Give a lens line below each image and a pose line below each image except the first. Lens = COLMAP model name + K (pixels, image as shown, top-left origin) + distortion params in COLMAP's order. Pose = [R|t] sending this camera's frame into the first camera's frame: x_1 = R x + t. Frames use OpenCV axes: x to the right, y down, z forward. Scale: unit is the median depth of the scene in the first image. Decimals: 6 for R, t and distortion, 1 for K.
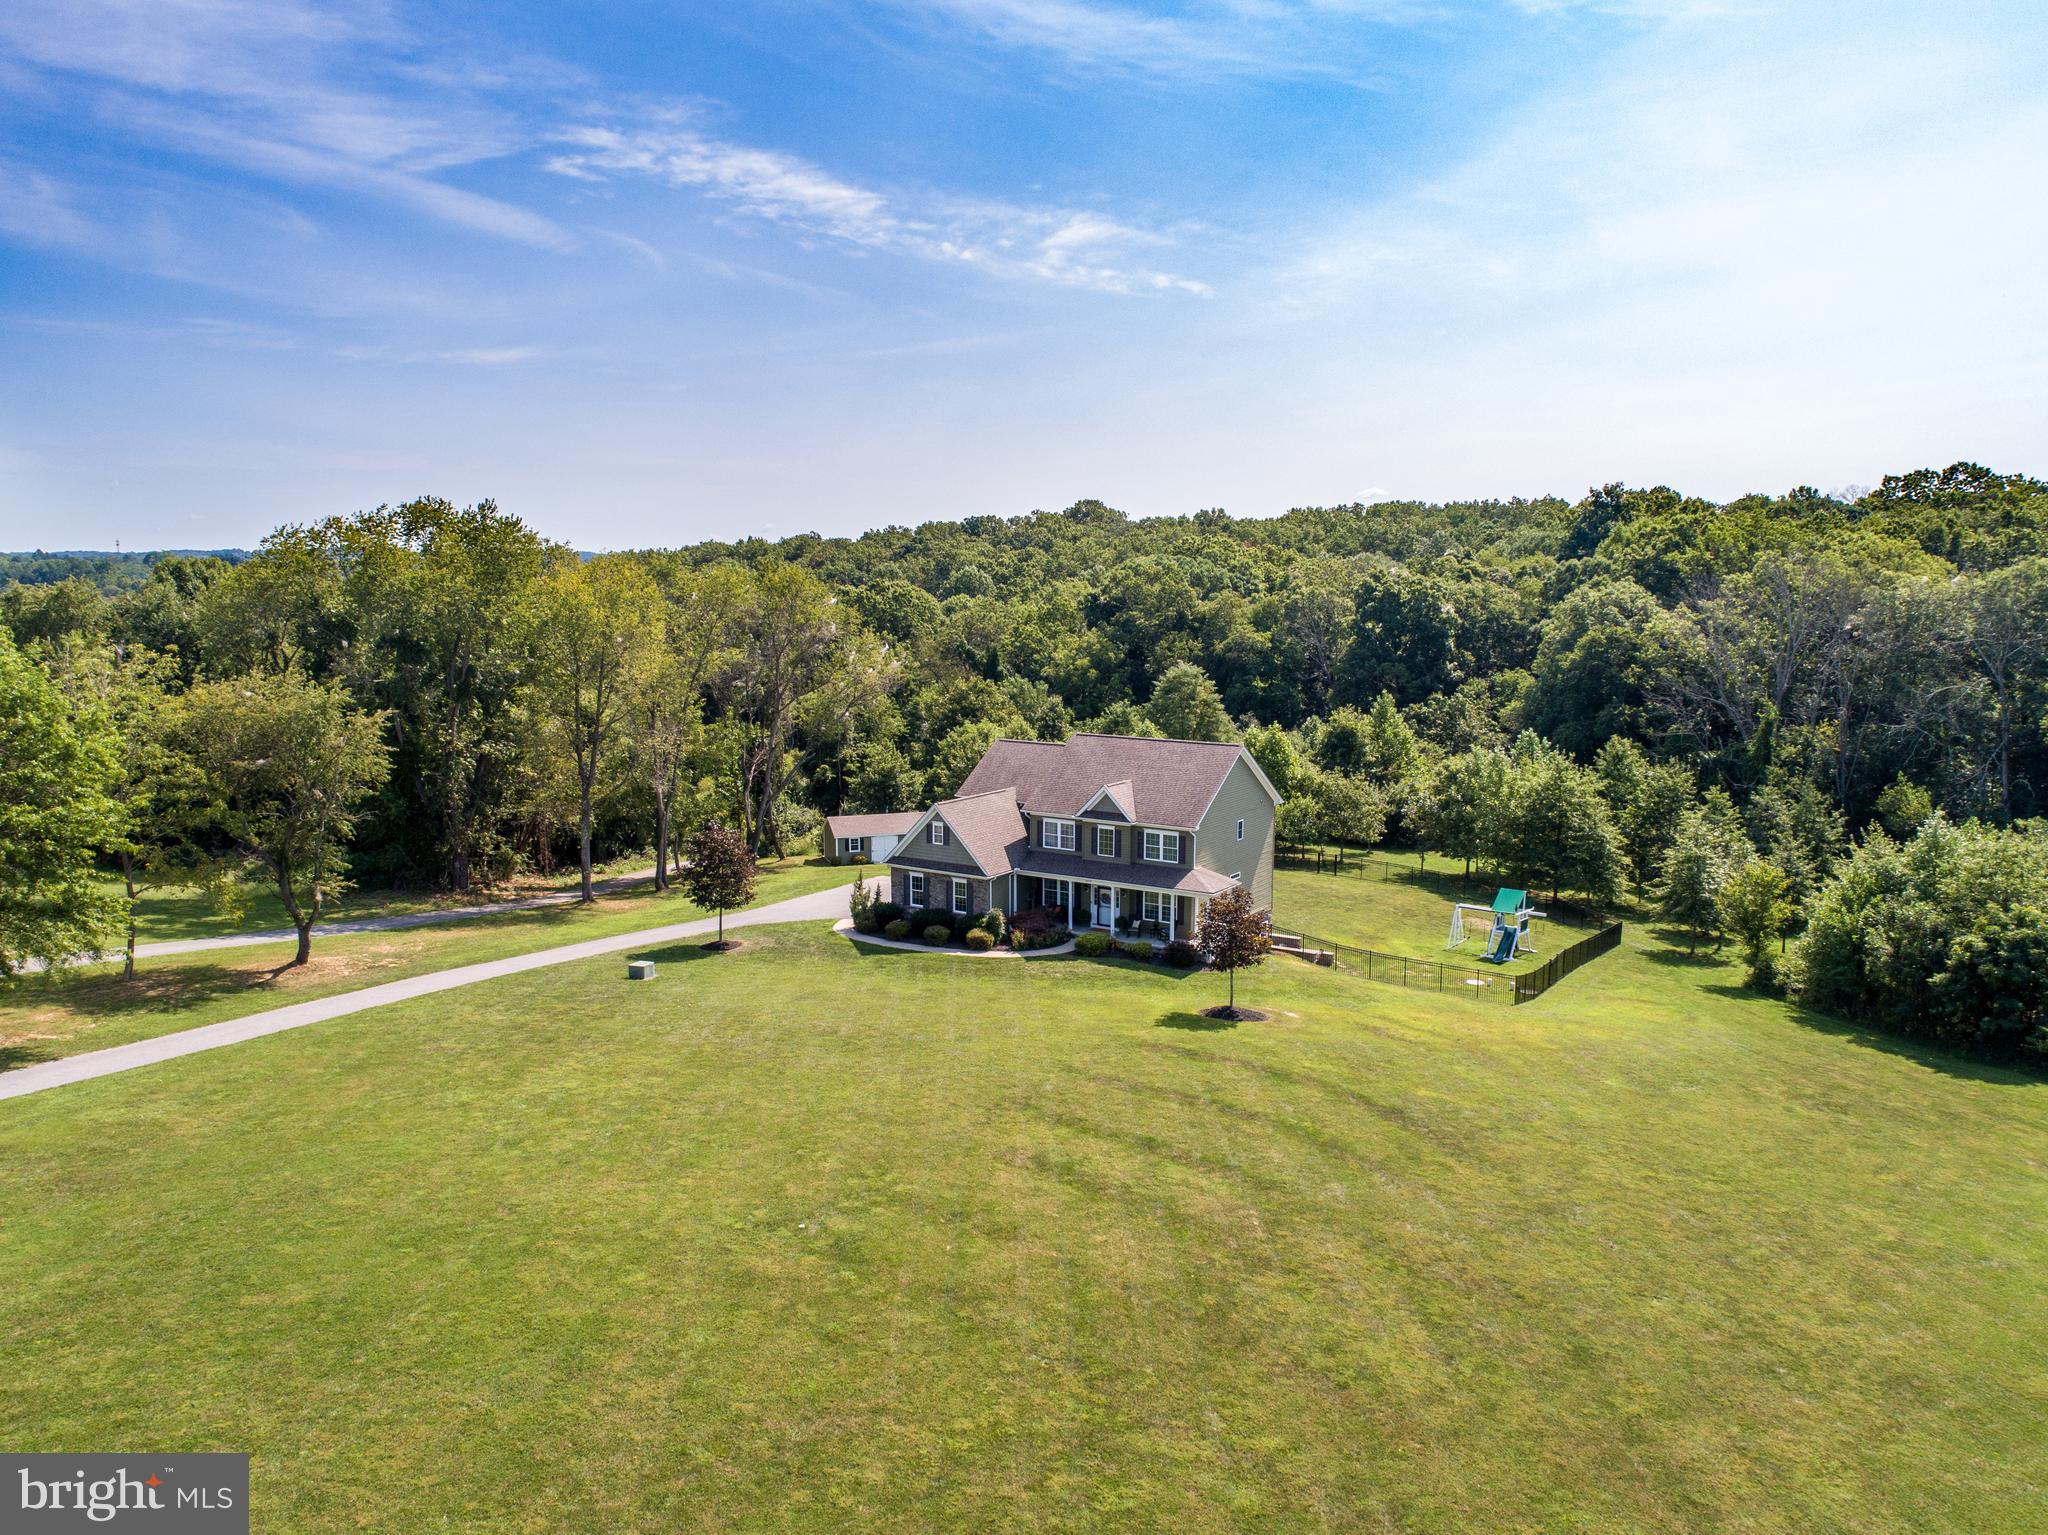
lens RADIAL K [[1542.6, 0, 1024.6], [0, 1542.6, 769.4], [0, 0, 1]] dist [-0.025453, 0.012622]
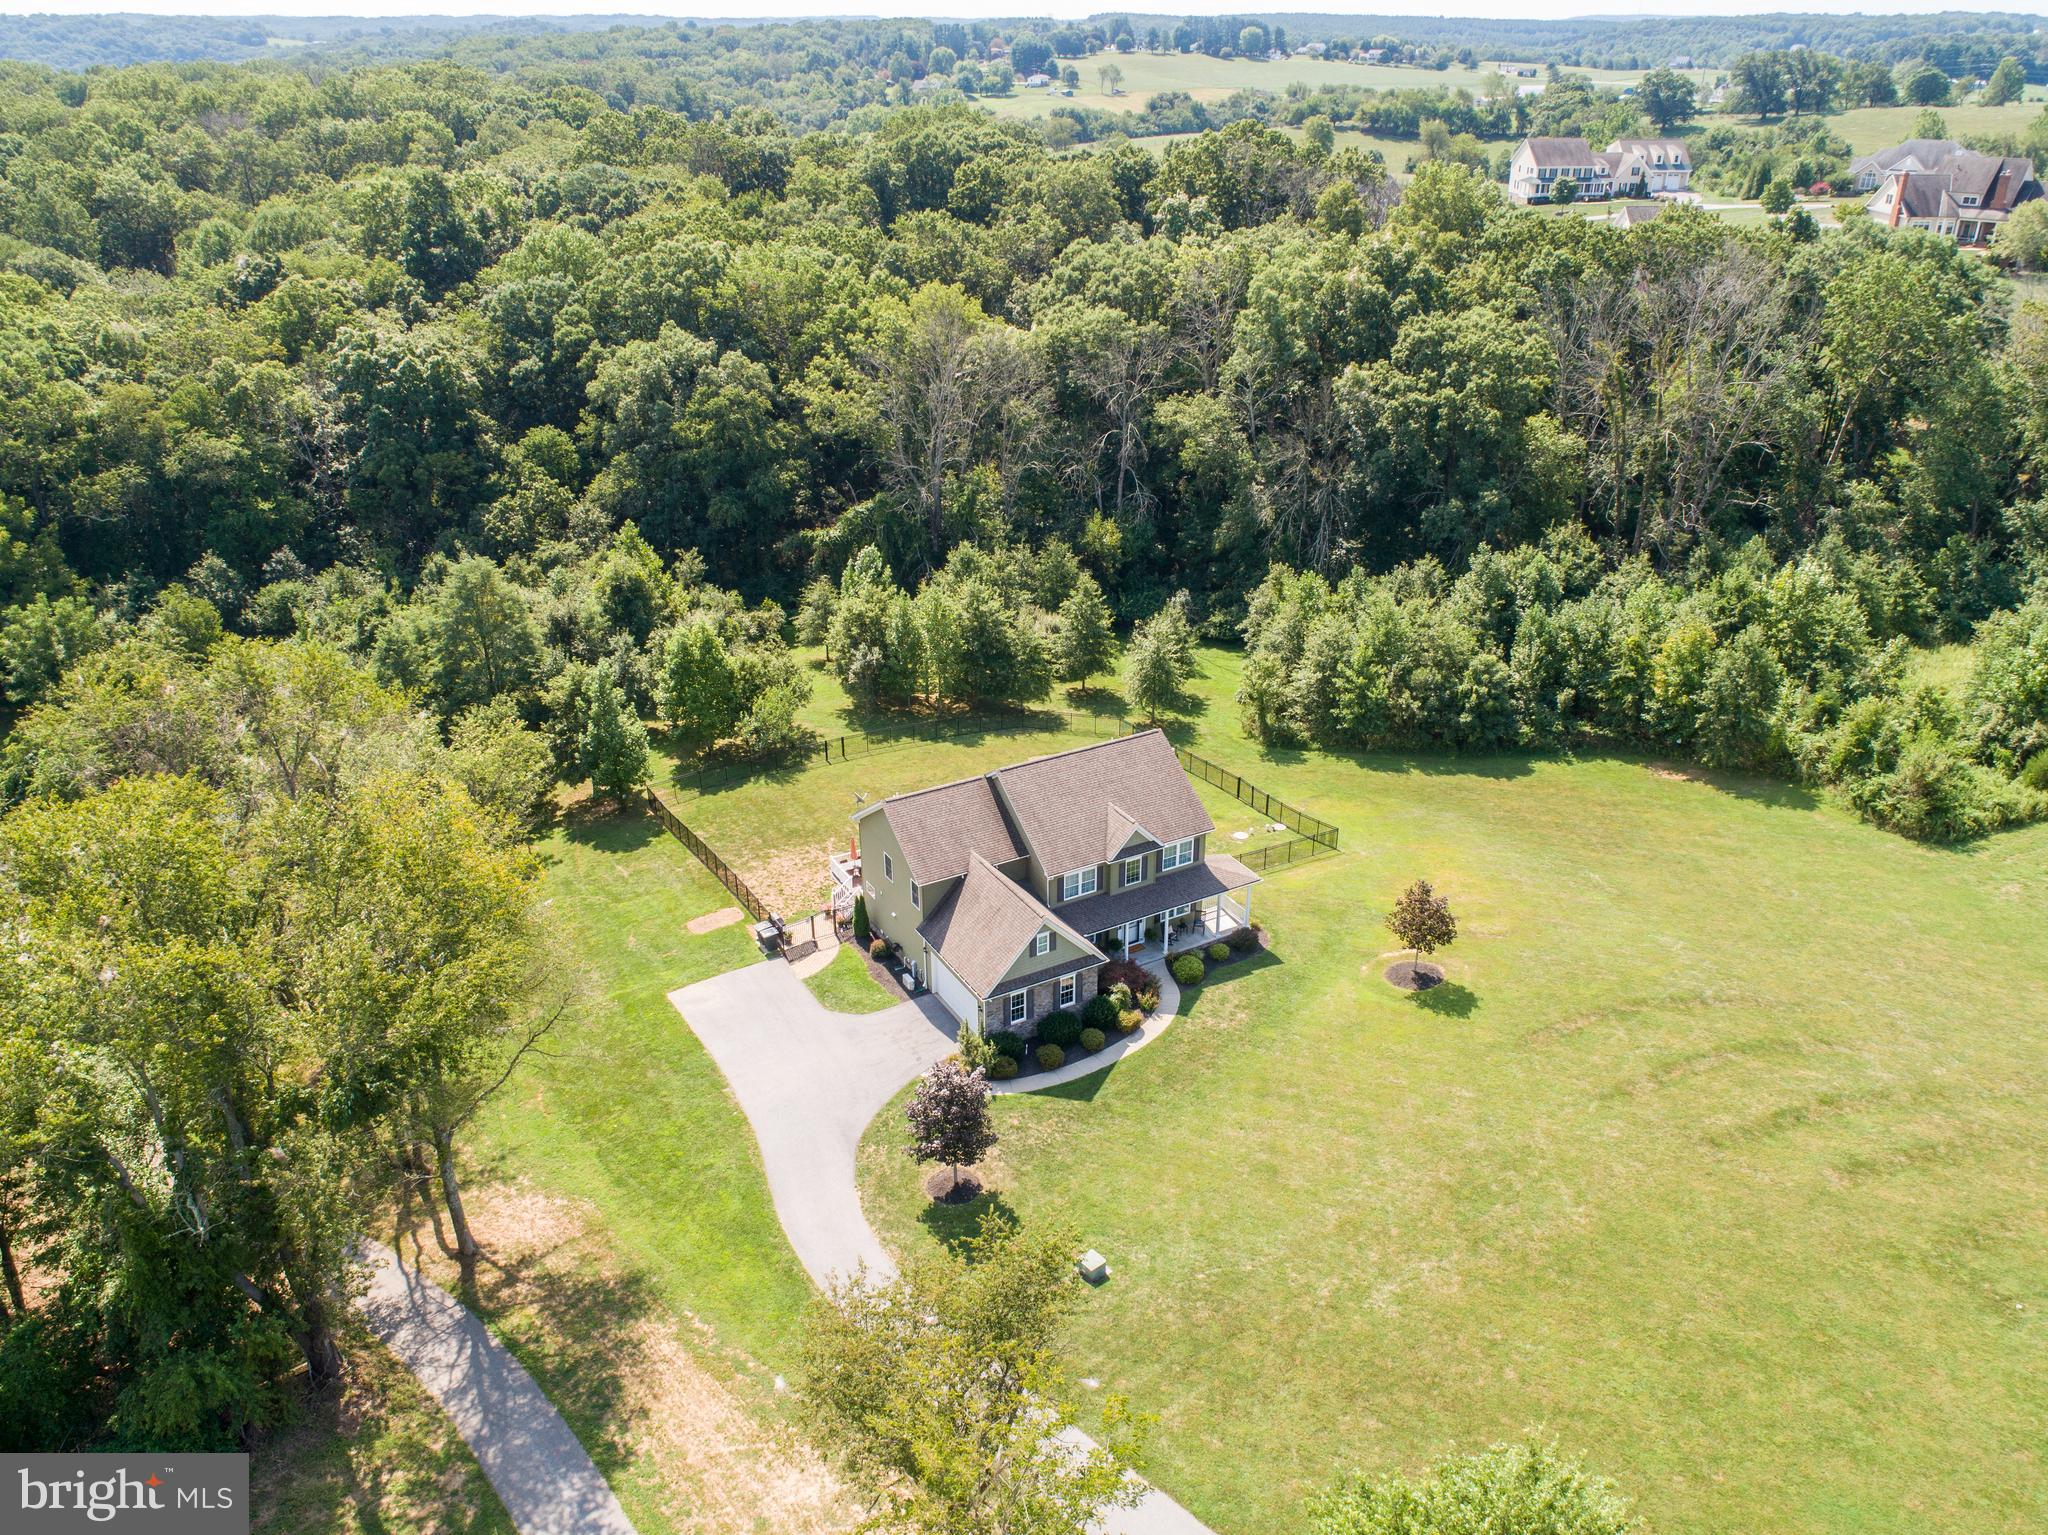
lens RADIAL K [[1542.6, 0, 1024.6], [0, 1542.6, 769.4], [0, 0, 1]] dist [-0.025453, 0.012622]
pose [[0.468547, -0.396335, 0.789545, -0.525352], [0.122891, 0.914270, 0.386016, -0.288707], [-0.874849, -0.083839, 0.477085, 0.406929]]
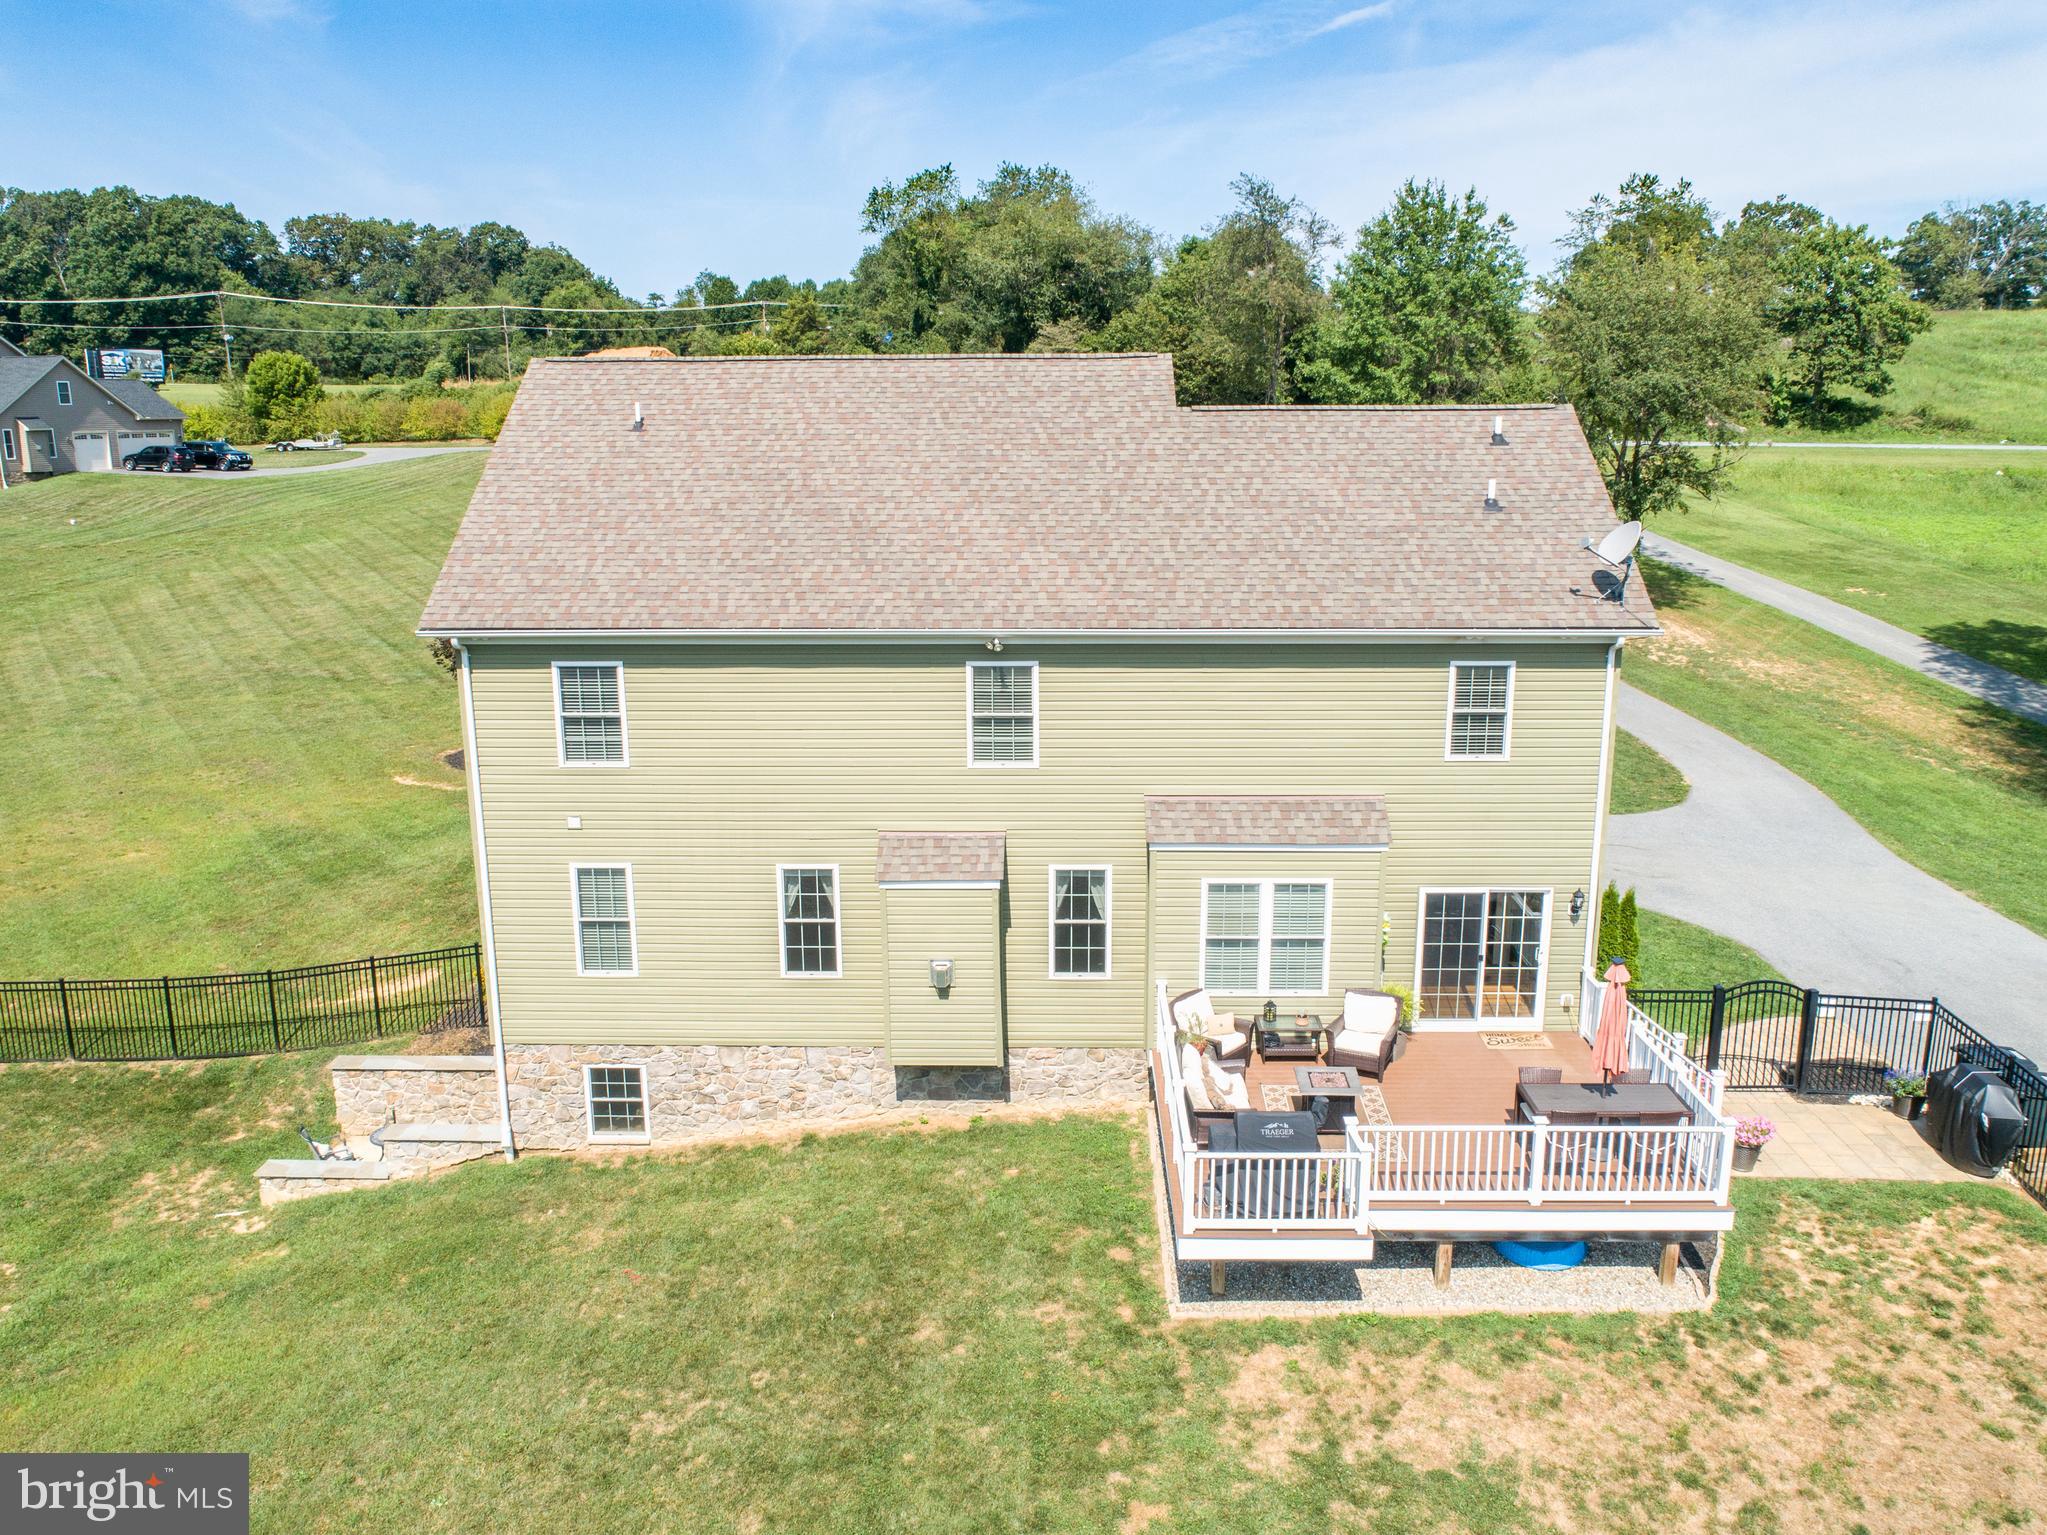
lens RADIAL K [[1550.4, 0, 1023.5], [0, 1550.4, 767.5], [0, 0, 1]] dist [-0.023795, 0.012250]
pose [[-0.855360, 0.116282, -0.504814, 0.158782], [-0.066943, 0.941499, 0.330300, -0.033399], [0.513690, 0.316319, -0.797537, 0.936090]]
